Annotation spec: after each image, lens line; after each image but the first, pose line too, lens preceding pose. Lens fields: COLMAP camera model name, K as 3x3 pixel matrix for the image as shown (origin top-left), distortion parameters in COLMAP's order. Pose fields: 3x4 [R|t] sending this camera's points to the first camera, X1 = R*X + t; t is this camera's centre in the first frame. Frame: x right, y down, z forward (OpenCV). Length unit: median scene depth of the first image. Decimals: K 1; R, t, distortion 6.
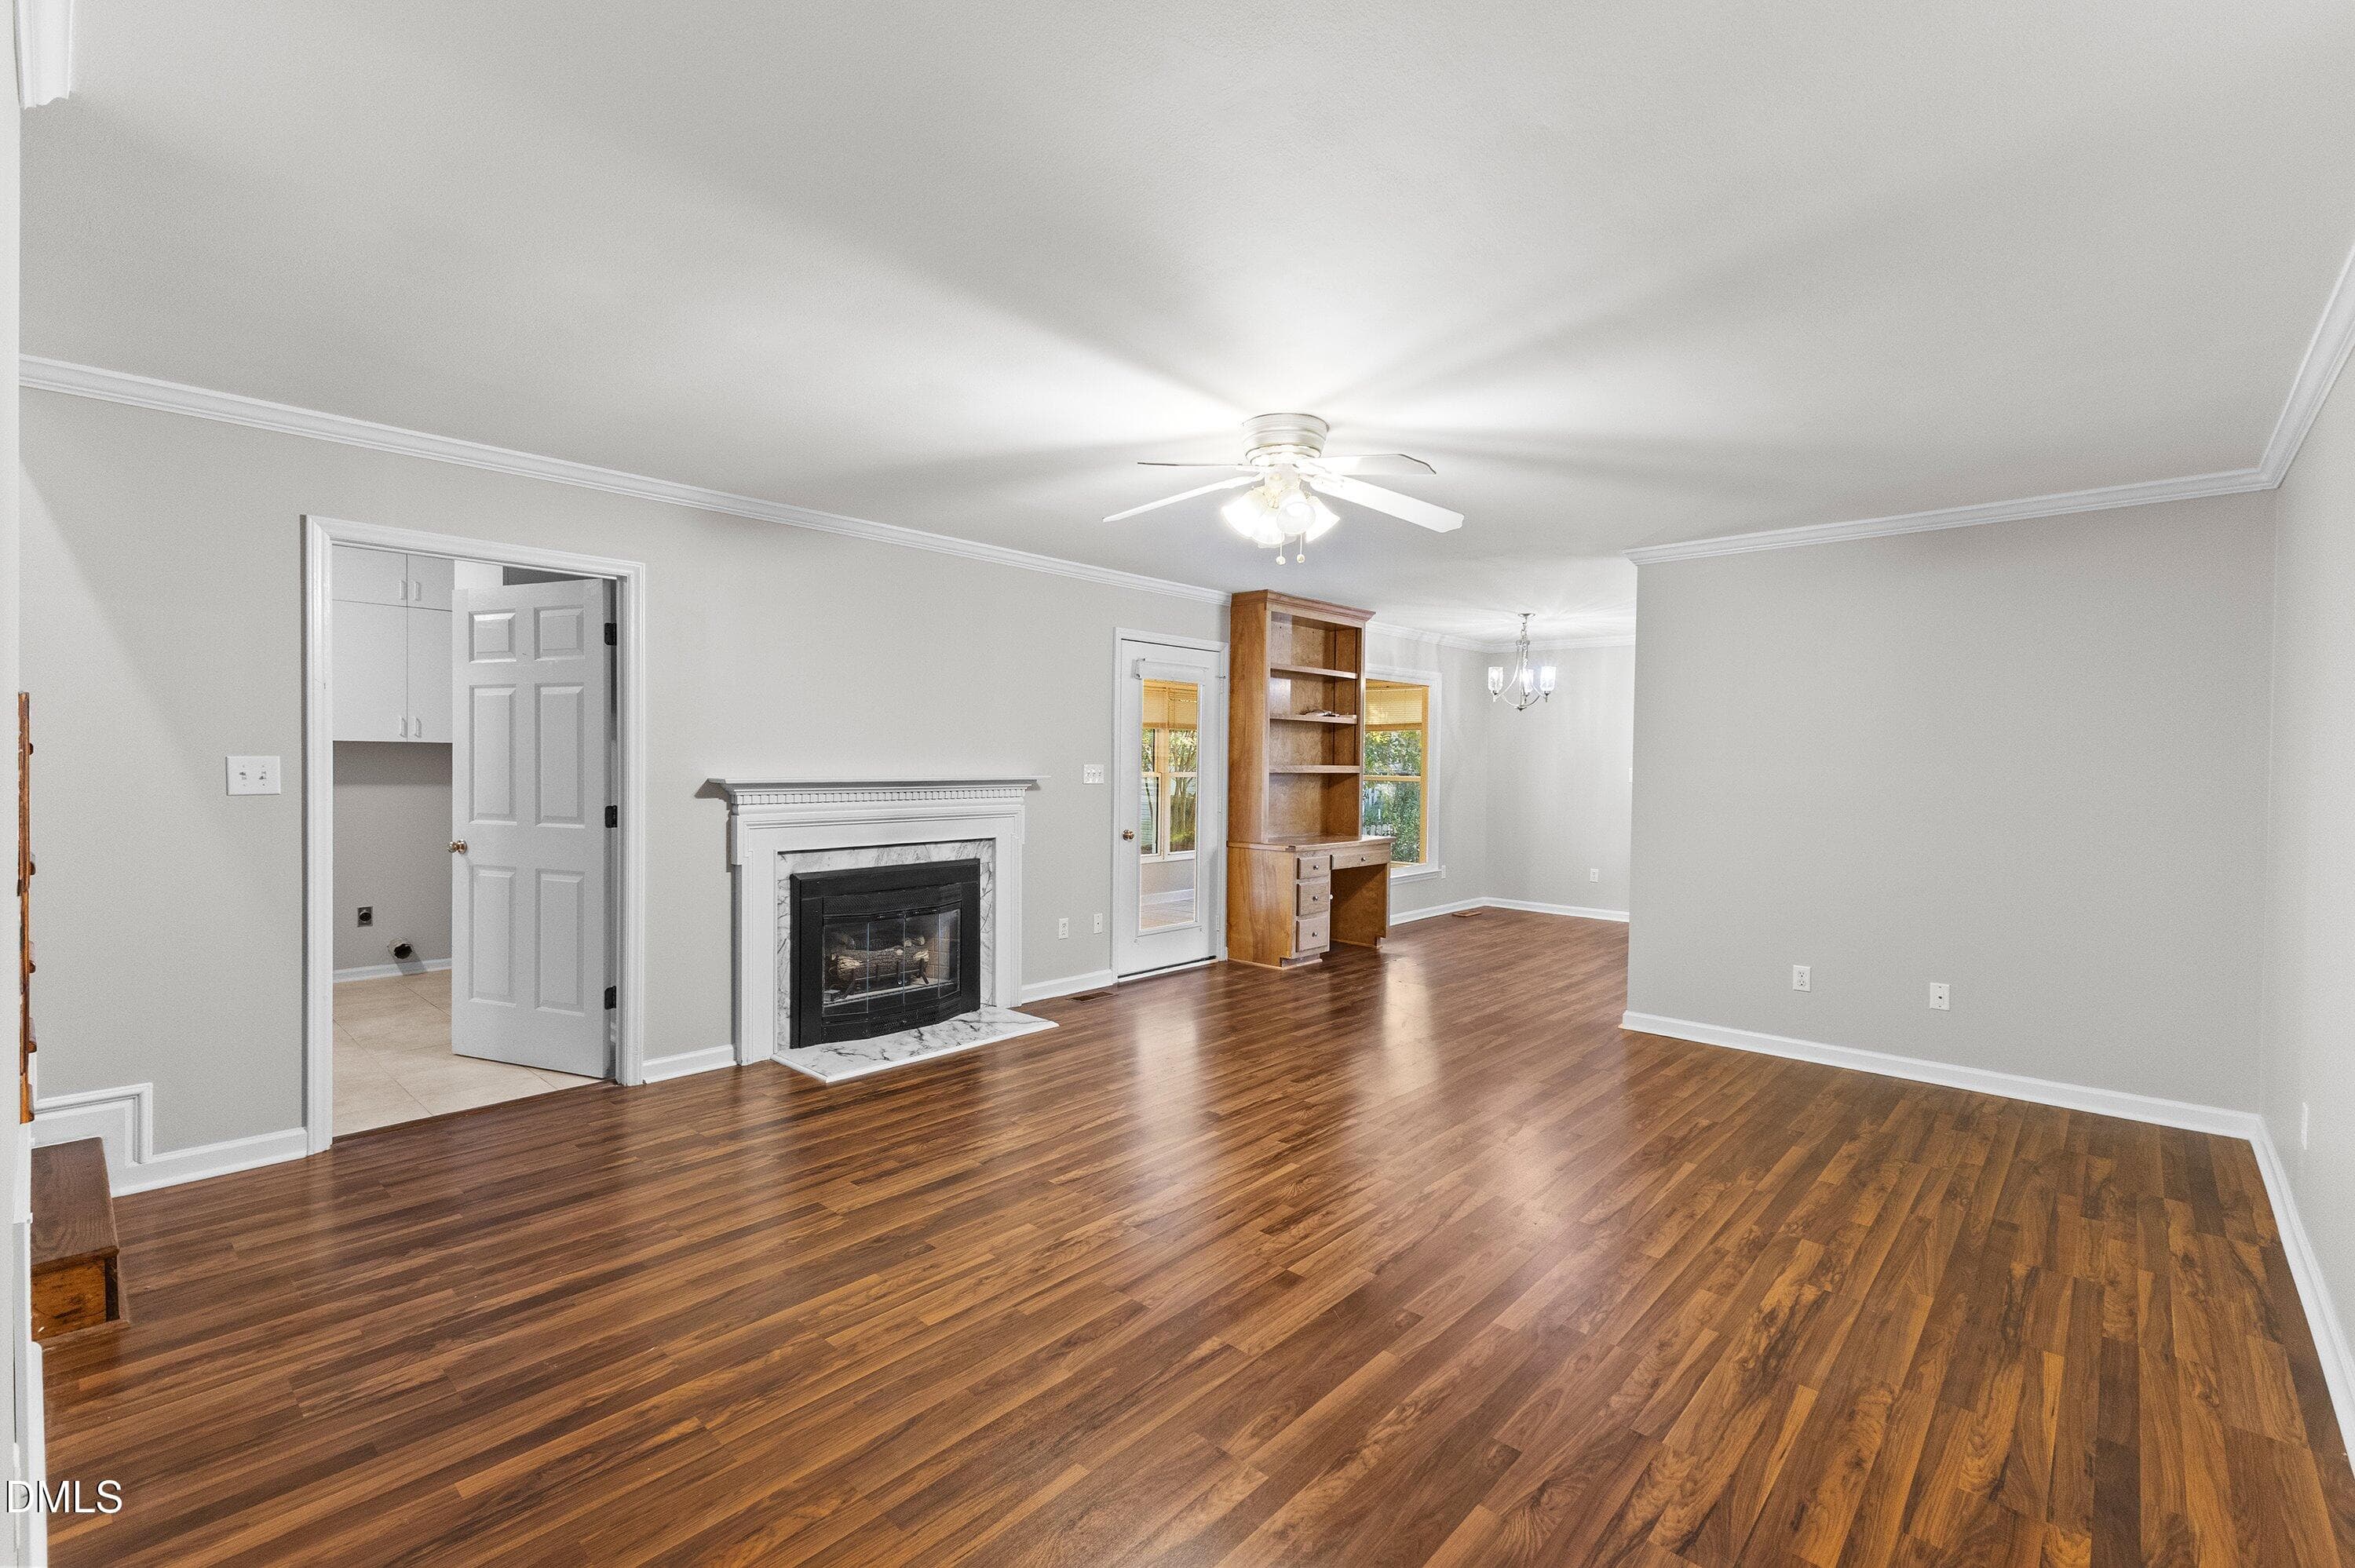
lens RADIAL K [[1016.1, 0, 1200.7], [0, 1016.1, 782.4], [0, 0, 1]] dist [0.004357, 0.001051]
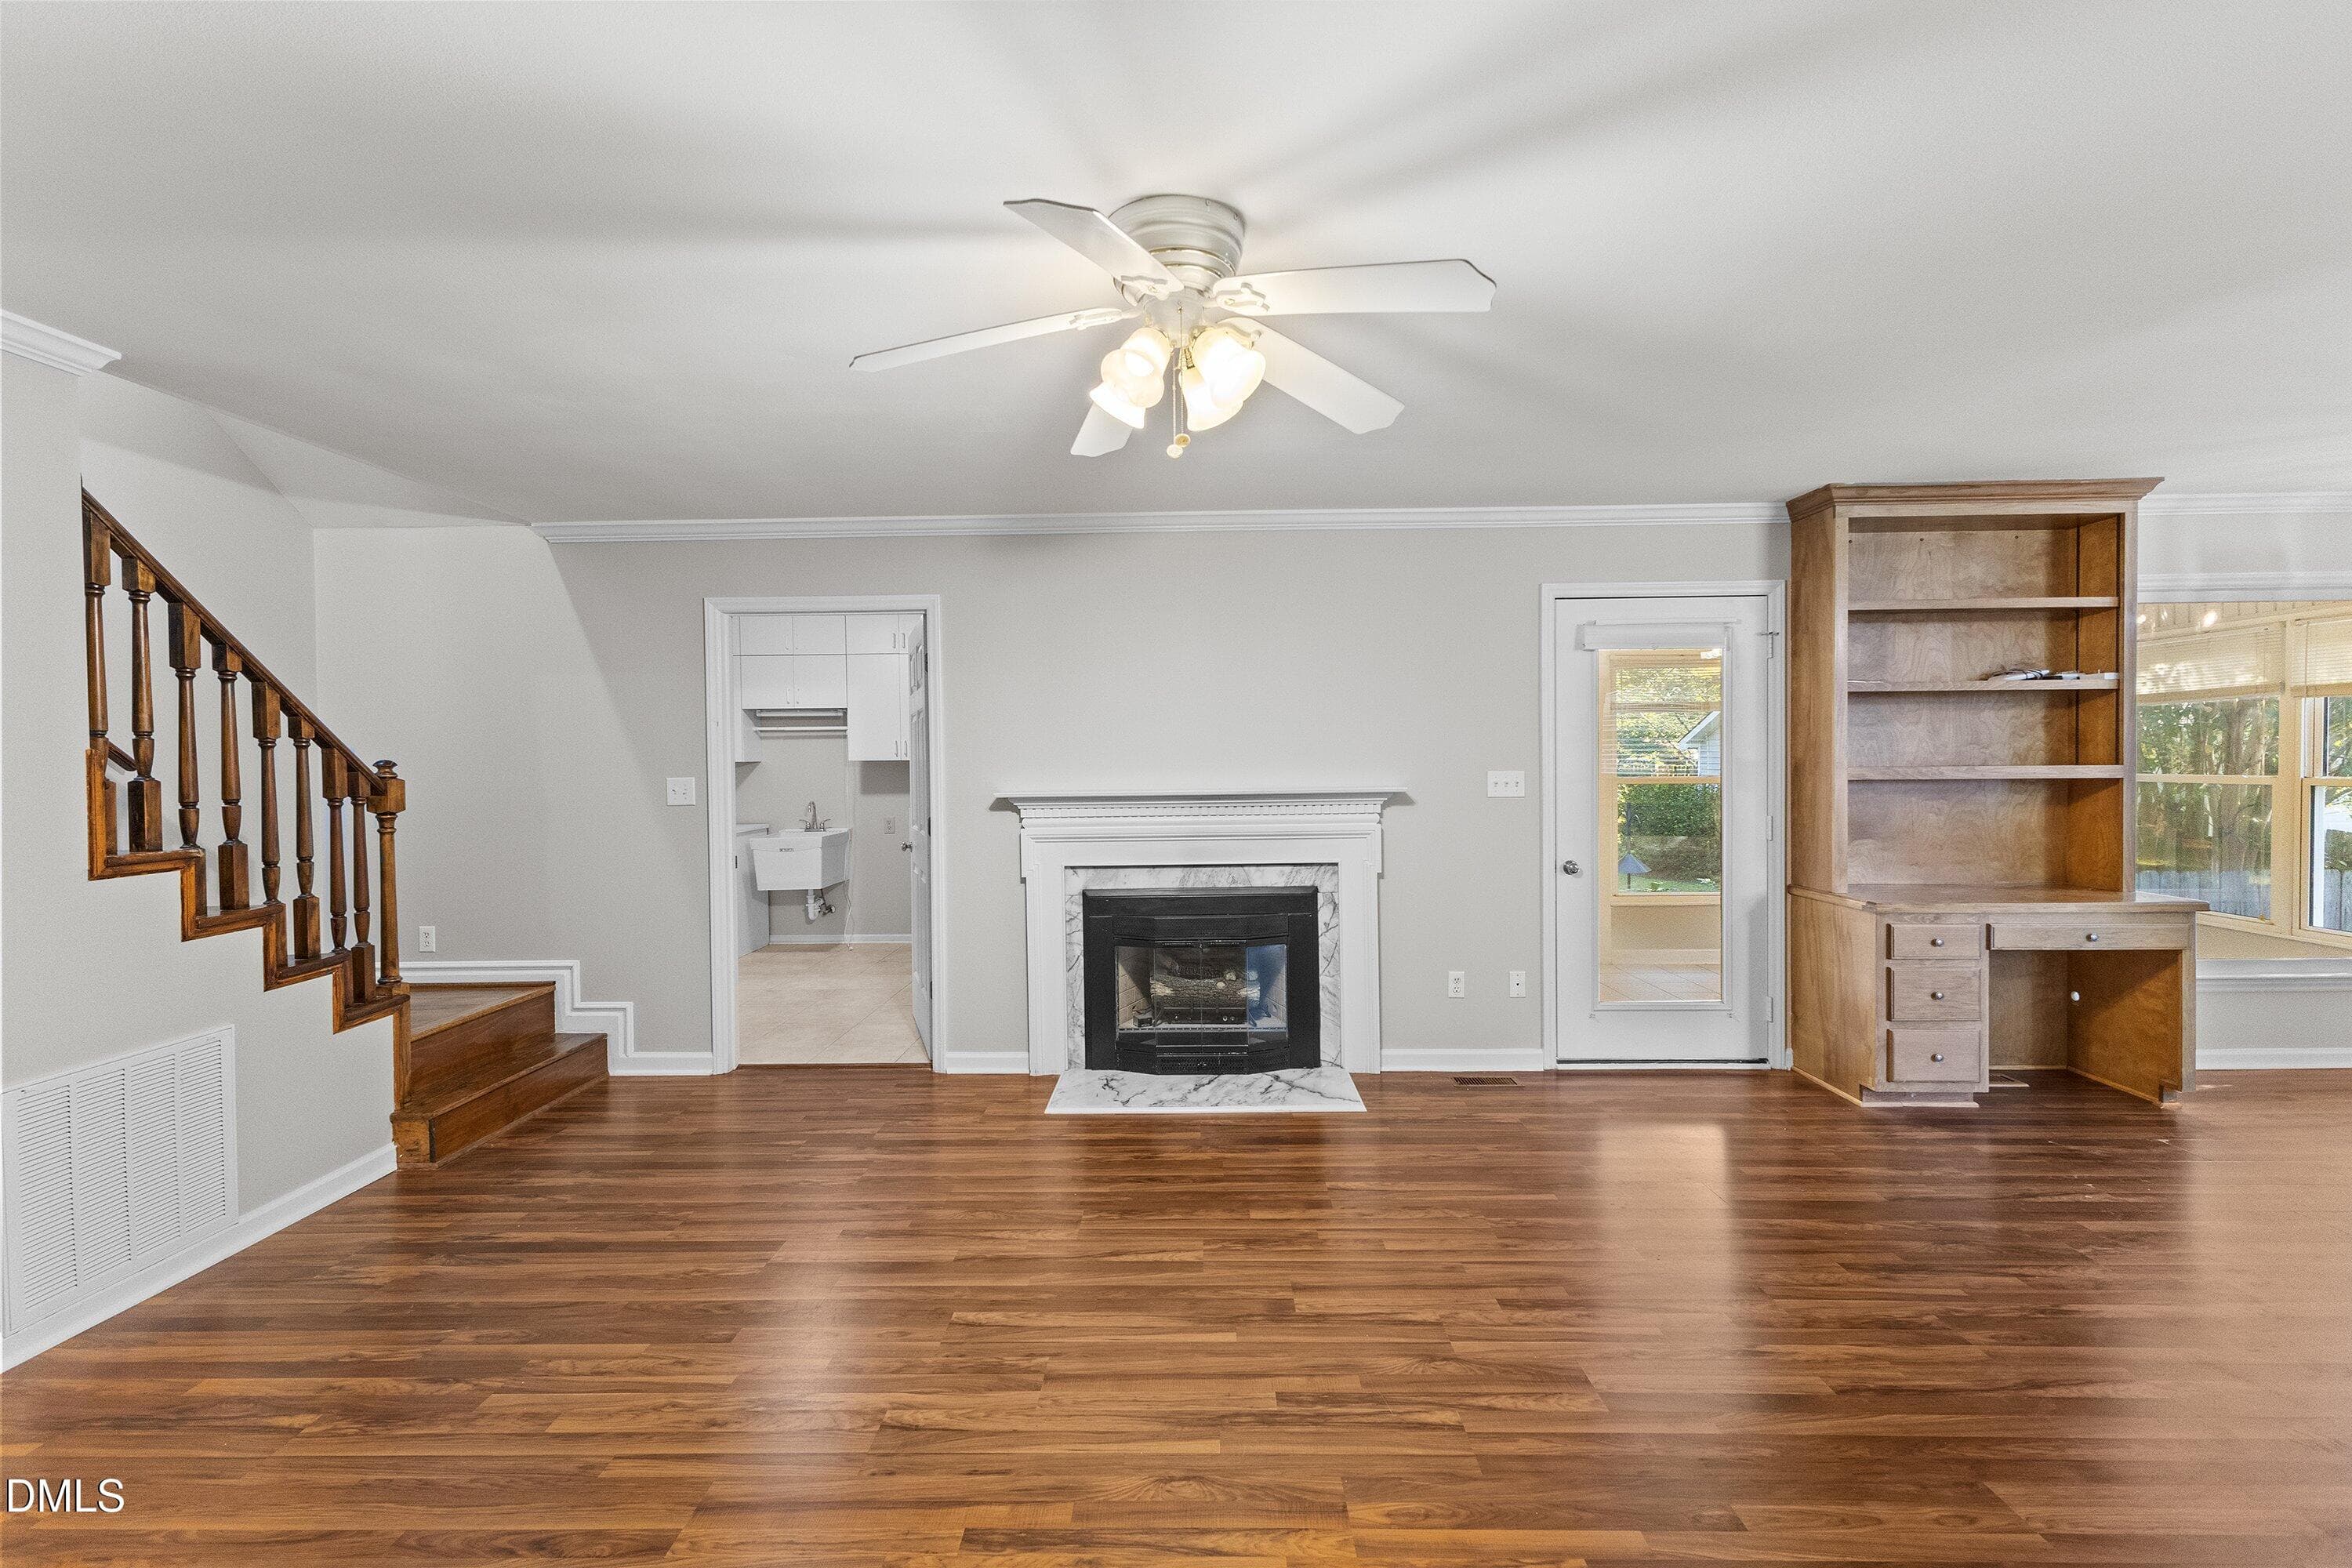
lens RADIAL K [[1015.0, 0, 1183.2], [0, 1015.0, 775.8], [0, 0, 1]] dist [0.004357, 0.001051]
pose [[0.661124, -0.004861, -0.750261, 0.374246], [0.000517, 0.999982, -0.006023, -0.012044], [0.750277, 0.003594, 0.661114, 0.410717]]
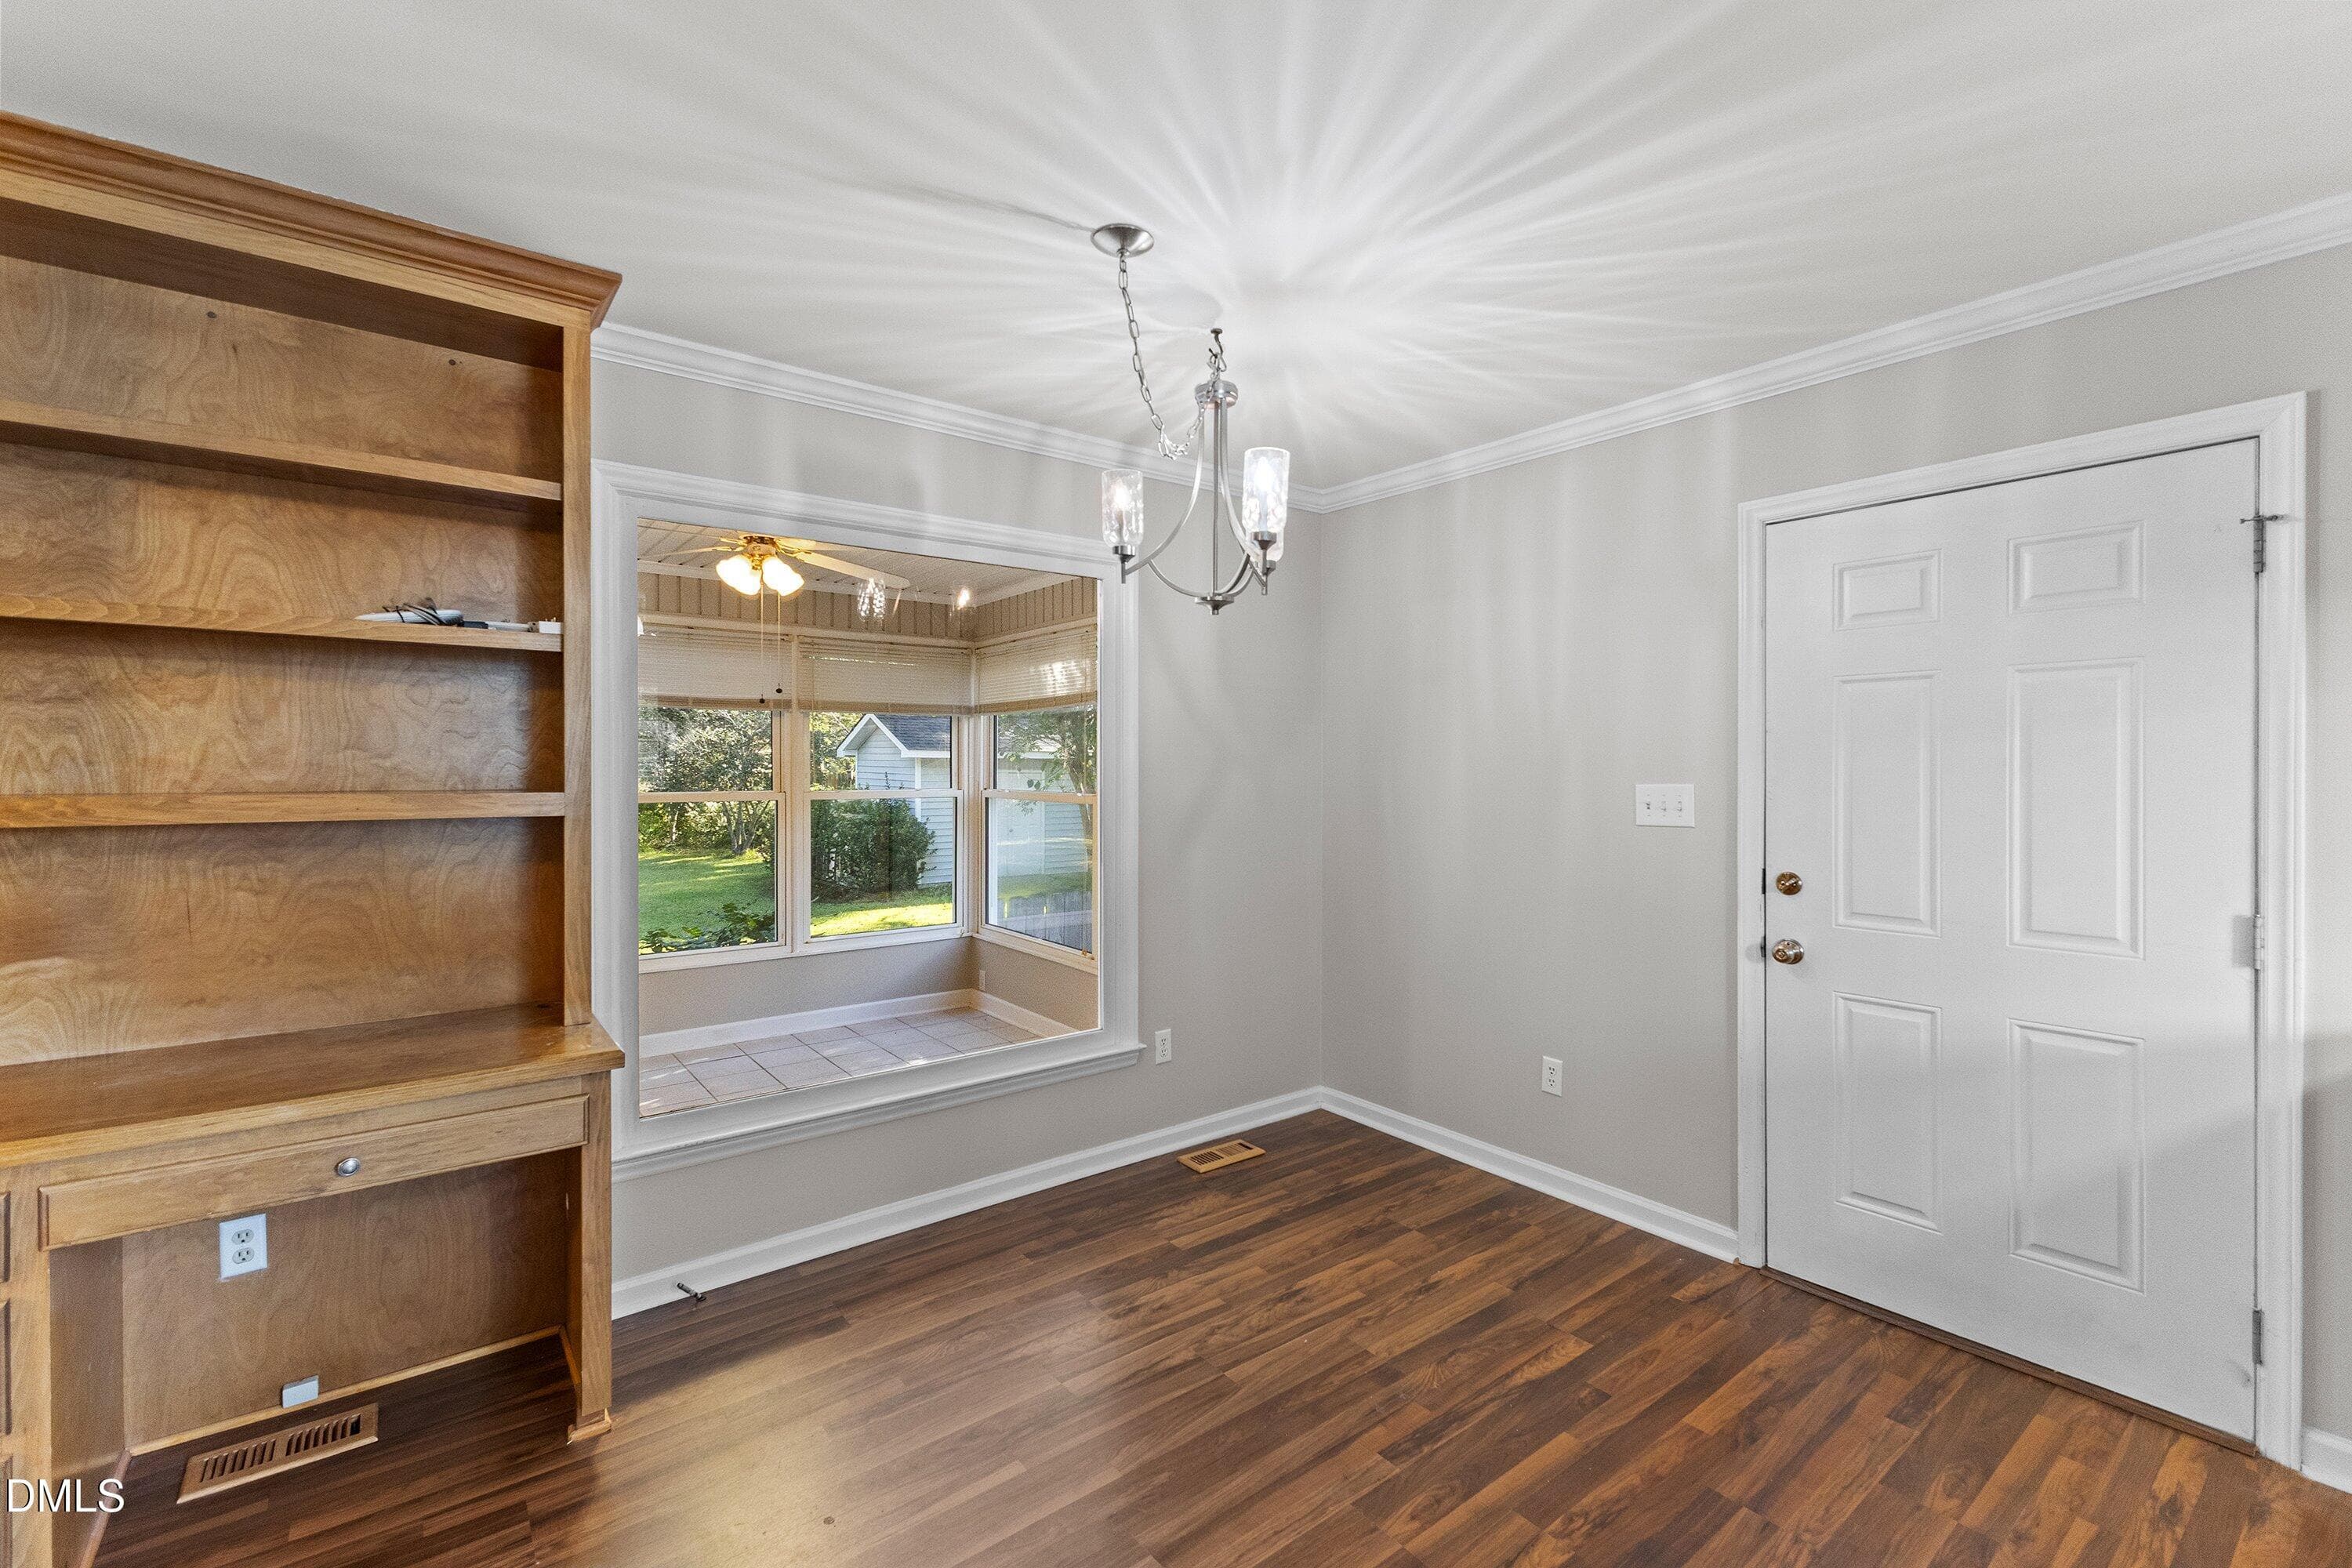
lens RADIAL K [[1015.0, 0, 1183.8], [0, 1015.0, 772.9], [0, 0, 1]] dist [0.004357, 0.001051]
pose [[0.985295, -0.005177, -0.170785, 0.617588], [0.002773, 0.999894, -0.014310, -0.027715], [0.170841, 0.013626, 0.985204, 1.183131]]
